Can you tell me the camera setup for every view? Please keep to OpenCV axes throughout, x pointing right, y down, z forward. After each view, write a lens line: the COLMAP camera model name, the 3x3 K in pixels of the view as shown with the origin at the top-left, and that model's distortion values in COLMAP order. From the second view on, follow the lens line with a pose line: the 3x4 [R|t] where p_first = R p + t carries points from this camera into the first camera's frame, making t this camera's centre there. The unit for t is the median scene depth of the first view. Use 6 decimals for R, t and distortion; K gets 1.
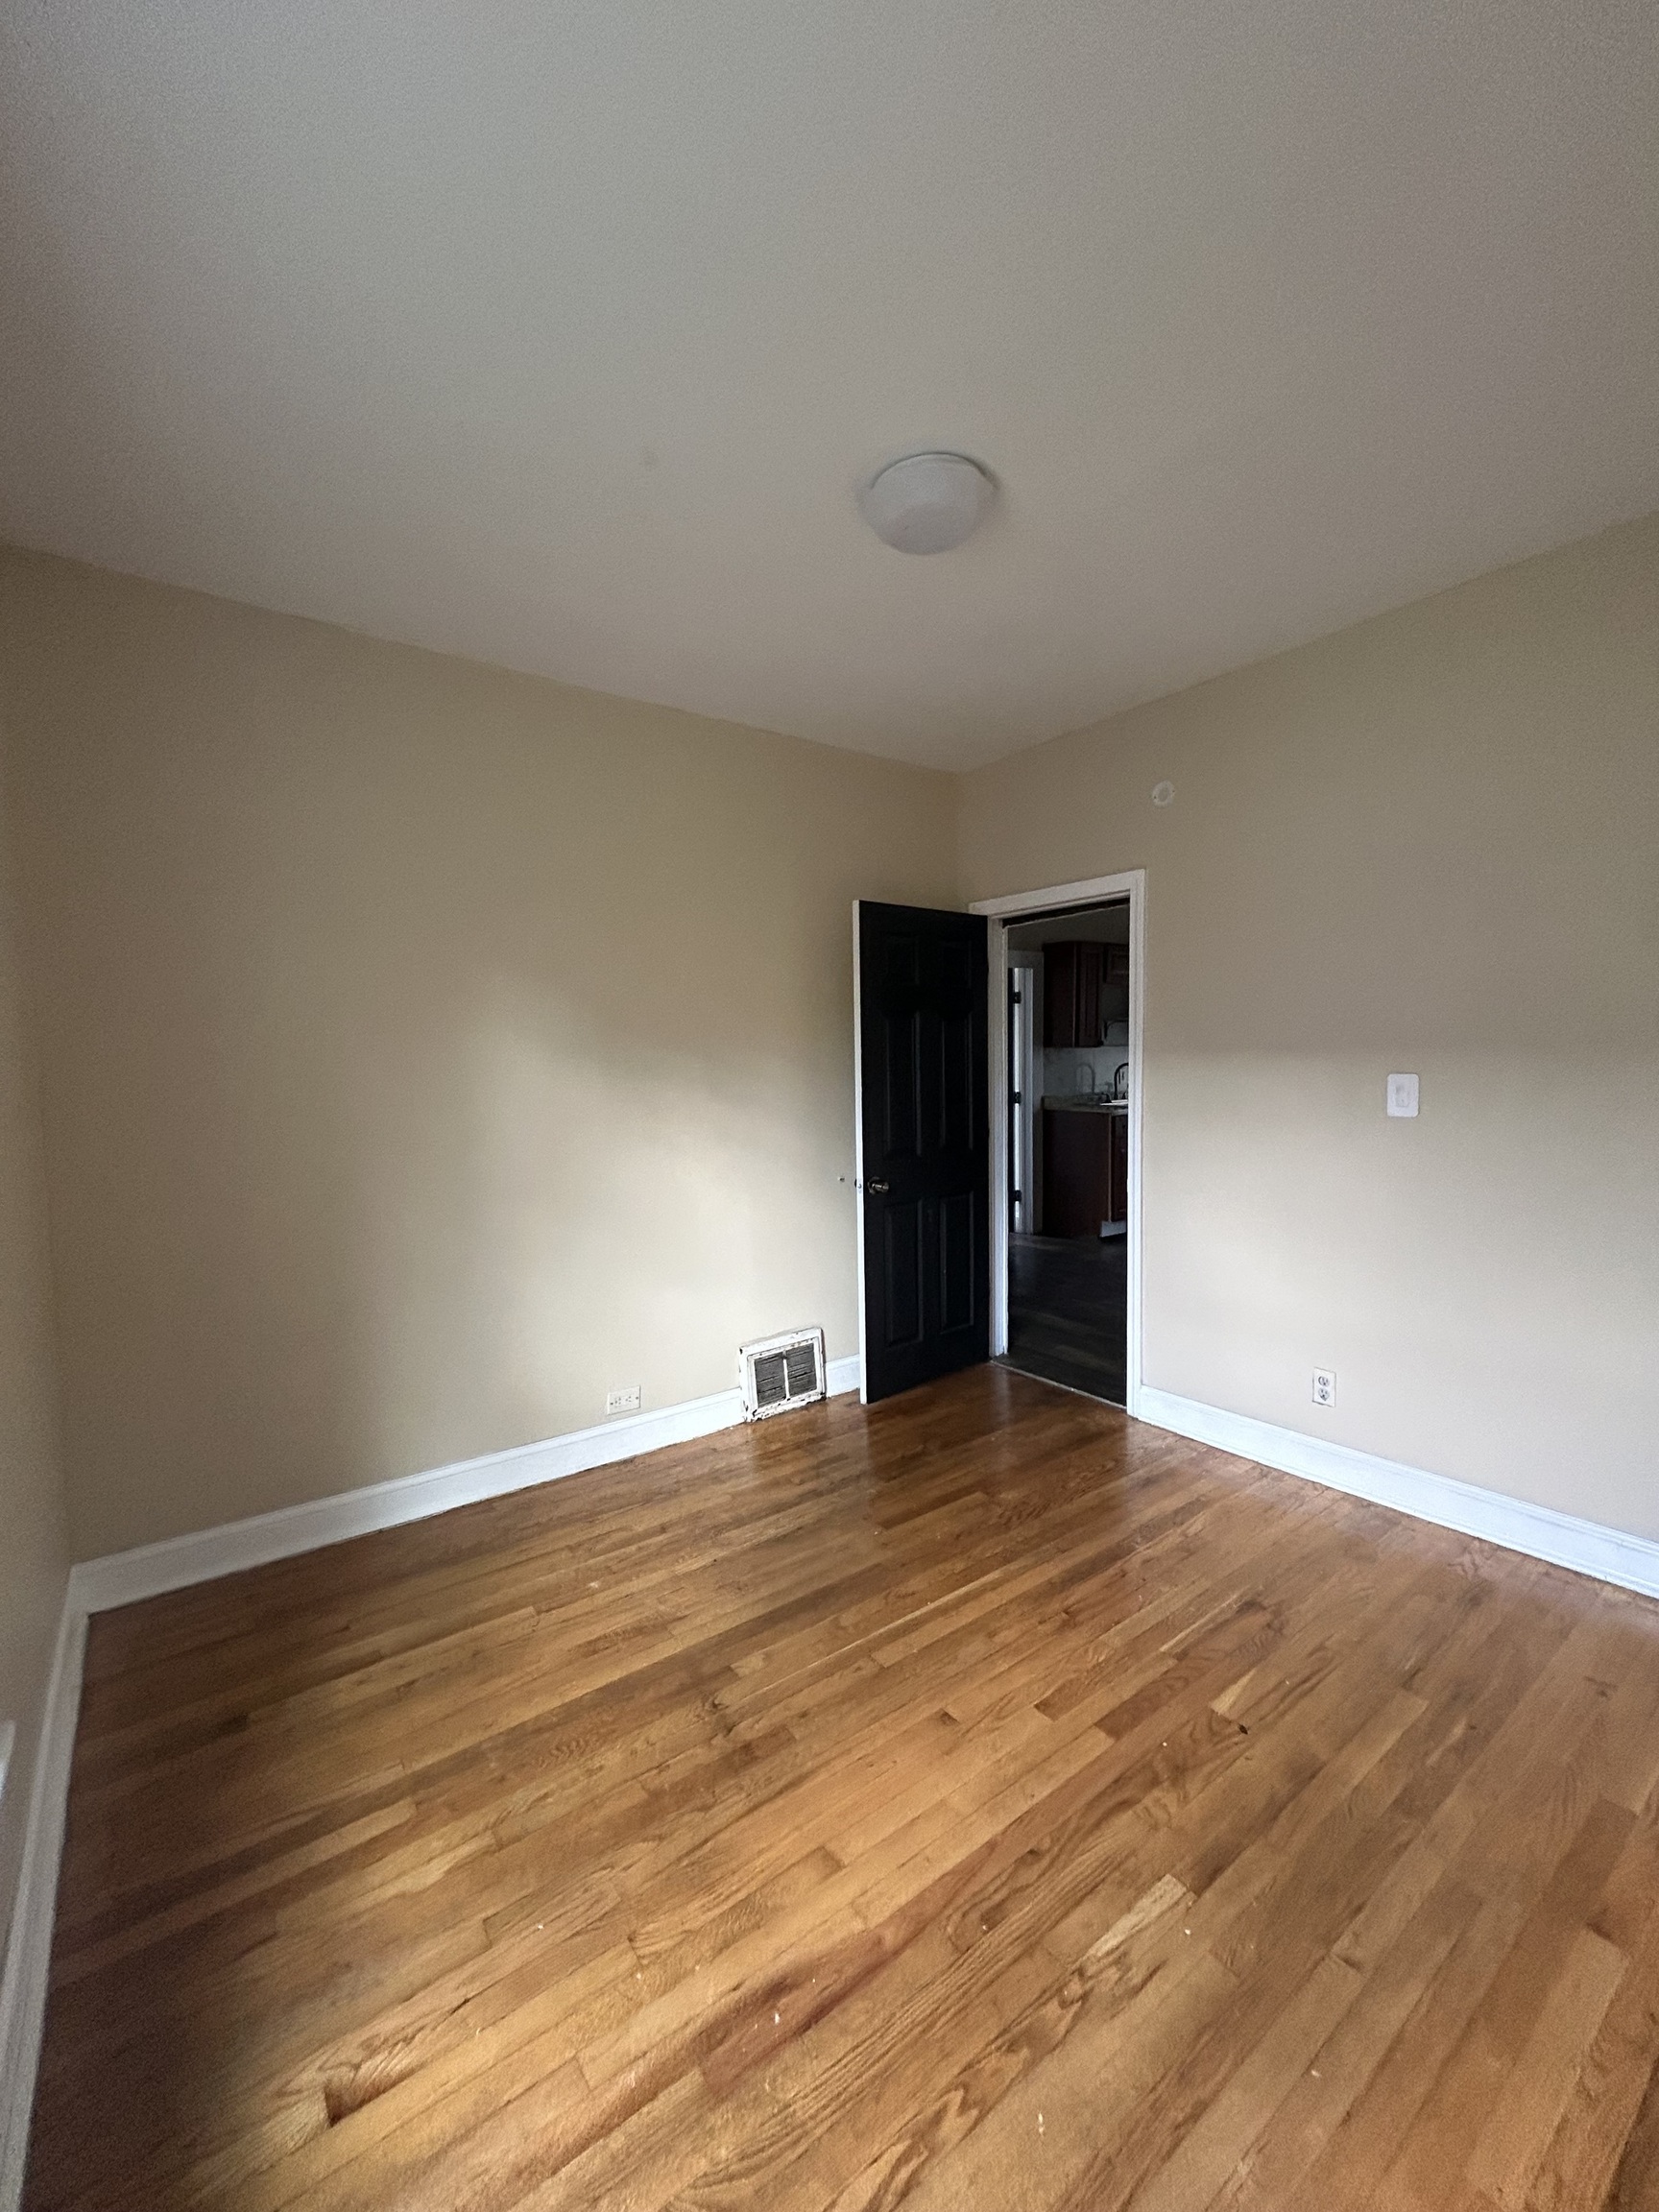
lens RADIAL K [[882.7, 0, 825.7], [0, 882.7, 1112.4], [0, 0, 1]] dist [-0.002128, -0.004868]
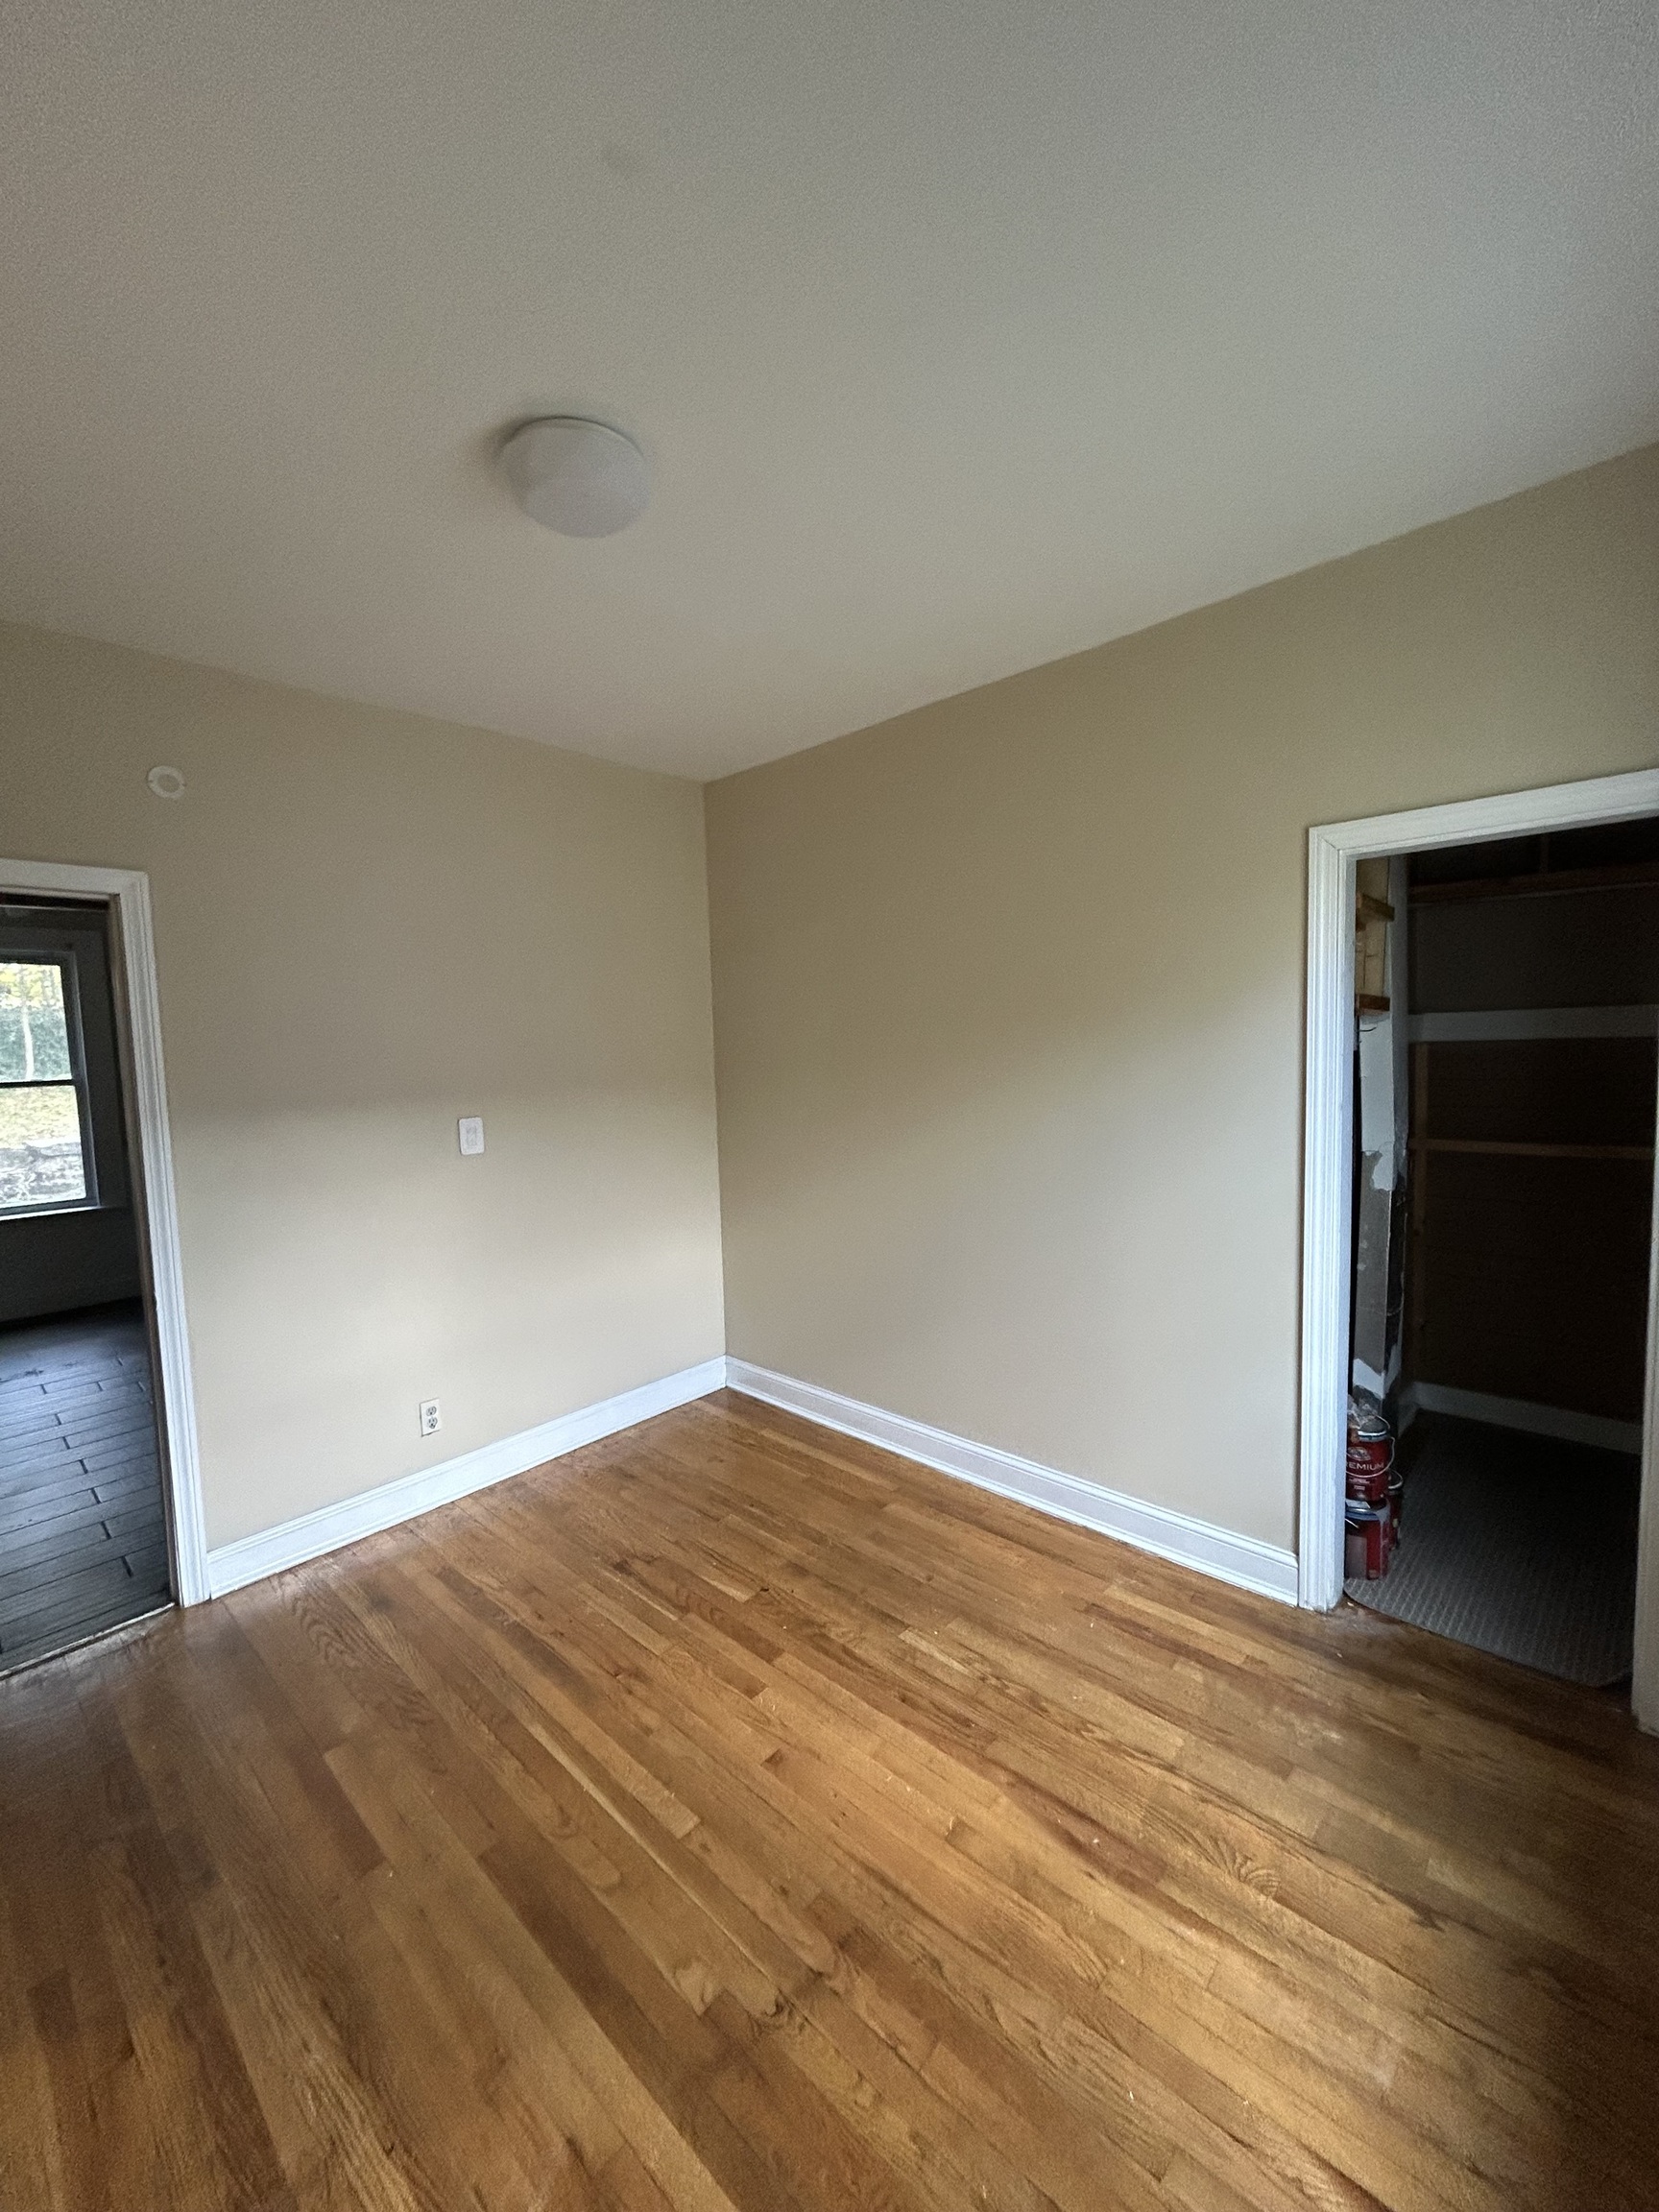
lens RADIAL K [[882.7, 0, 825.7], [0, 882.7, 1112.4], [0, 0, 1]] dist [-0.002128, -0.004868]
pose [[-0.184408, -0.048698, 0.981643, -0.883915], [0.095577, 0.993150, 0.067223, -0.126777], [-0.978191, 0.106219, -0.178491, 1.098327]]
